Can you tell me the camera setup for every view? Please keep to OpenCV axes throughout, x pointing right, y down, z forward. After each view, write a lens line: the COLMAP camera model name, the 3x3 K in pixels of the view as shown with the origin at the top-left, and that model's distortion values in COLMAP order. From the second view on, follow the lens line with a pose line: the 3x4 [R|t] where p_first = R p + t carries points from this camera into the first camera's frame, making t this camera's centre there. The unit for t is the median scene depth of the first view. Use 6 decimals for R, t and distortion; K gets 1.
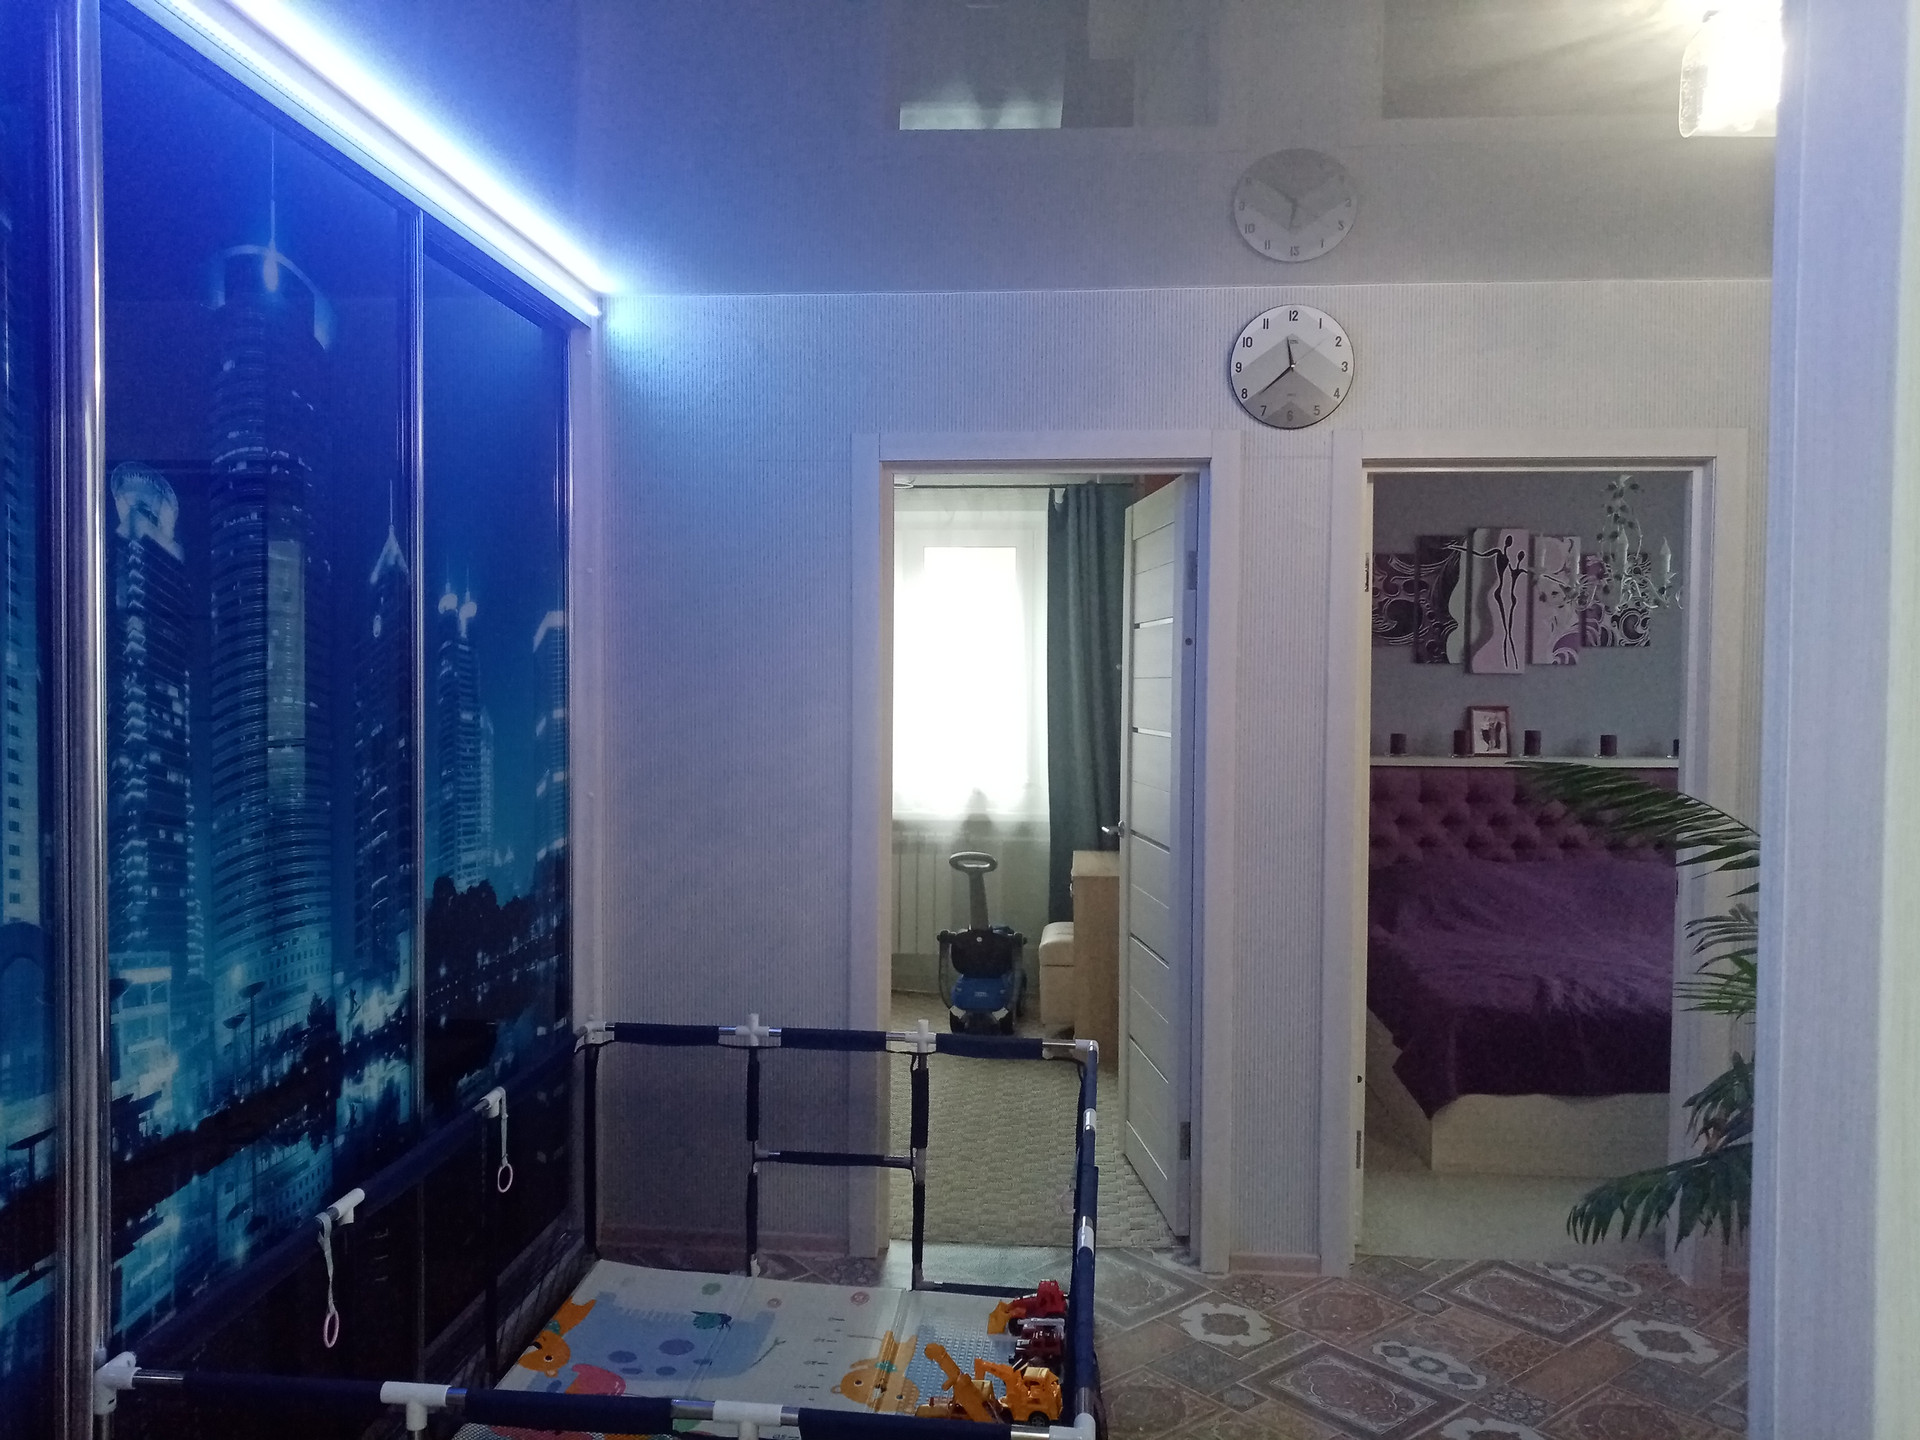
lens RADIAL K [[1511.5, 0, 971.5], [0, 1511.5, 725.6], [0, 0, 1]] dist [0.041908, -0.080210]
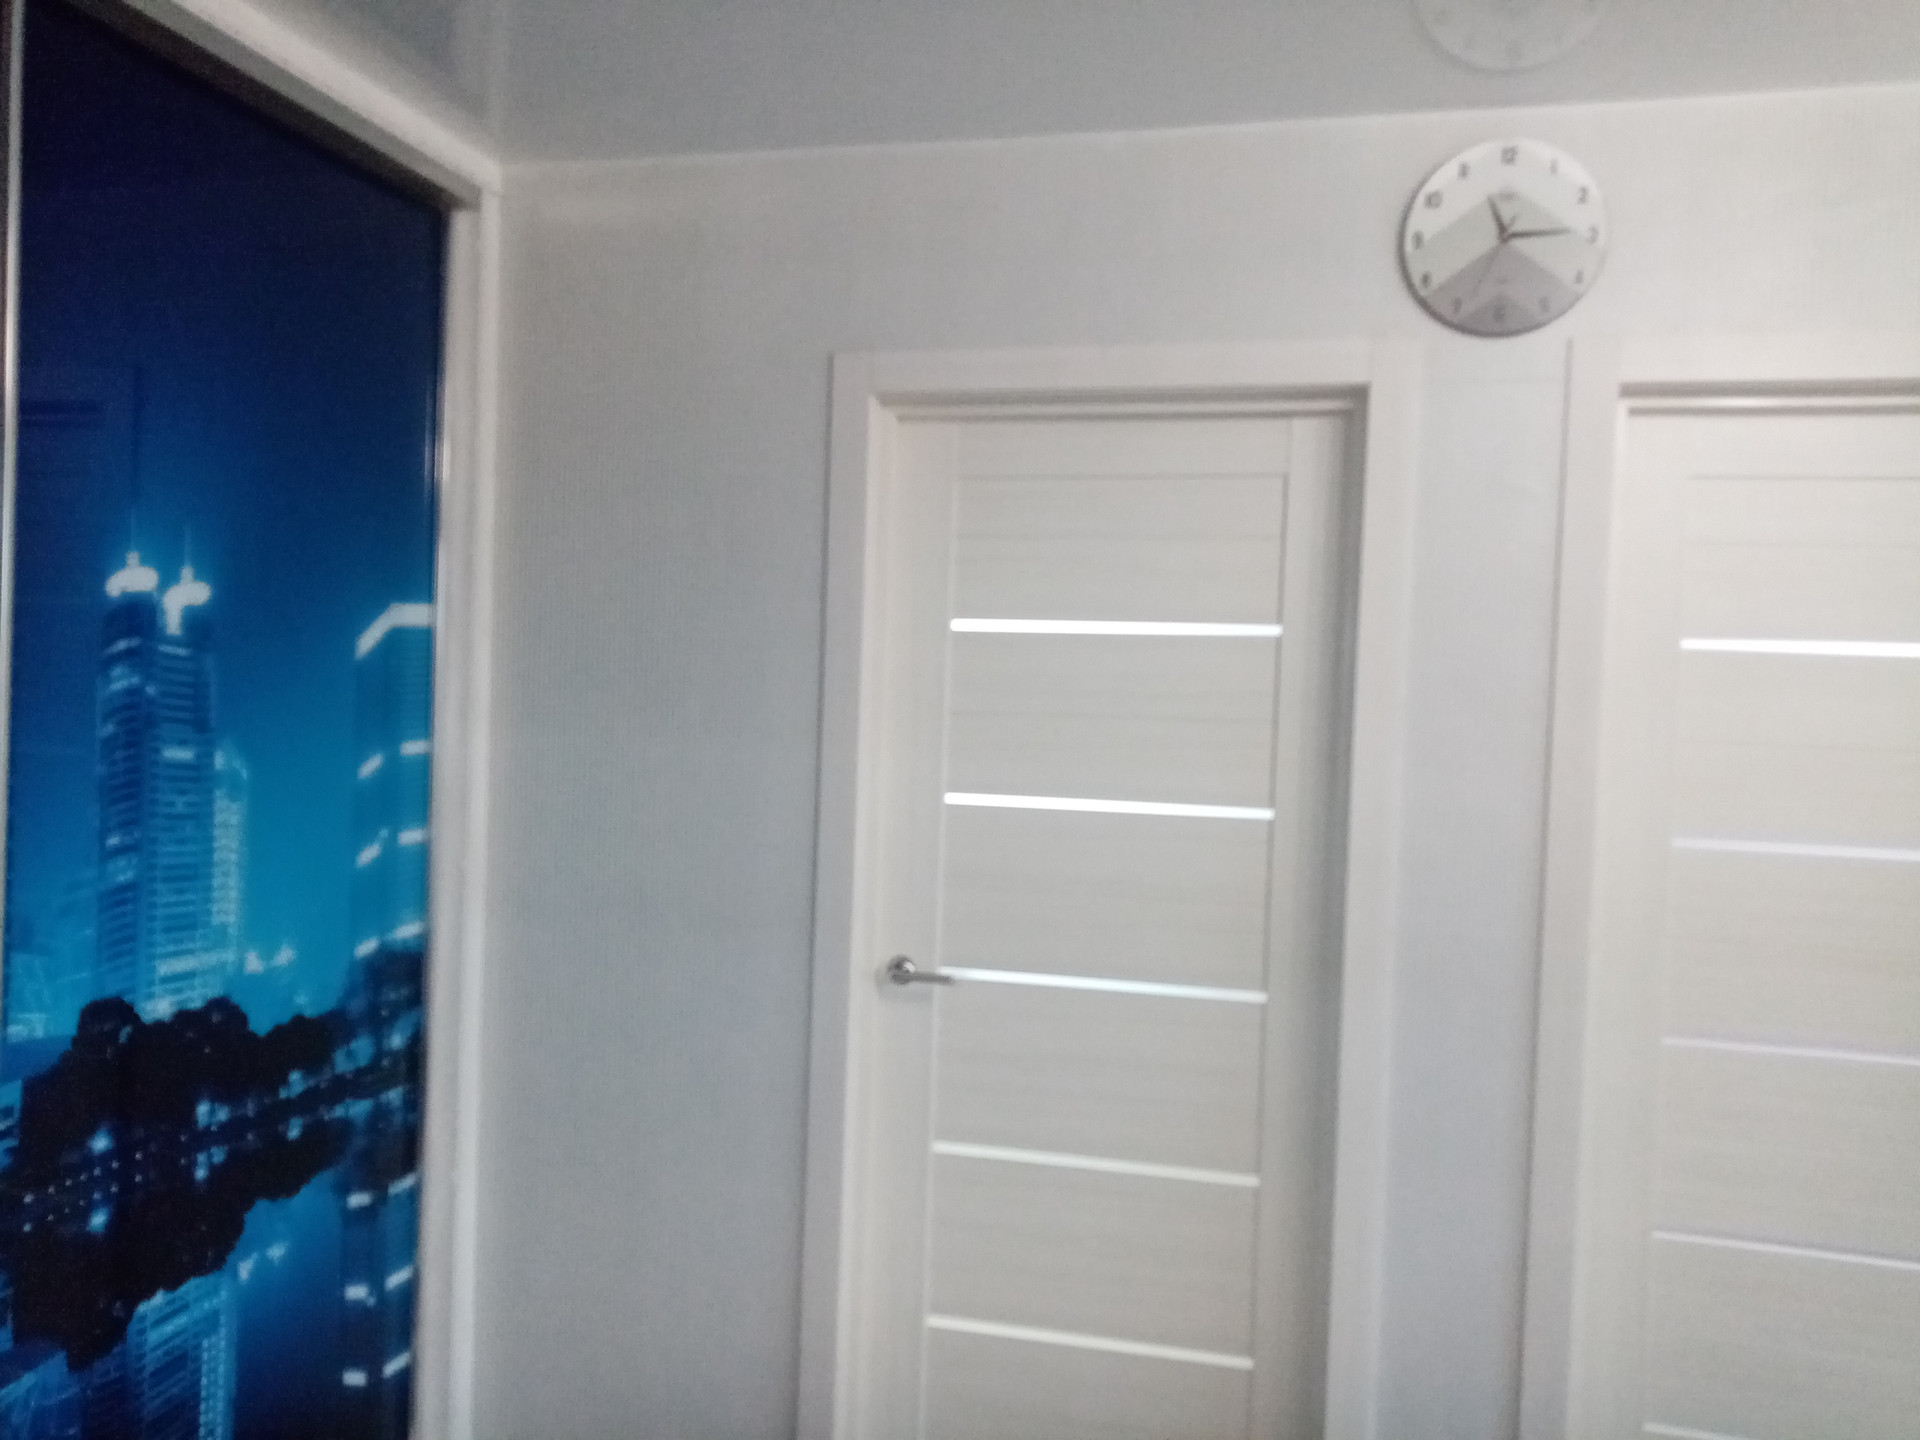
lens RADIAL K [[1511.5, 0, 955.2], [0, 1511.5, 719.5], [0, 0, 1]] dist [0.041908, -0.080210]
pose [[0.985009, 0.031697, -0.169563, 0.101452], [-0.034724, 0.999286, -0.014914, -0.020185], [0.168969, 0.020579, 0.985406, 0.351070]]
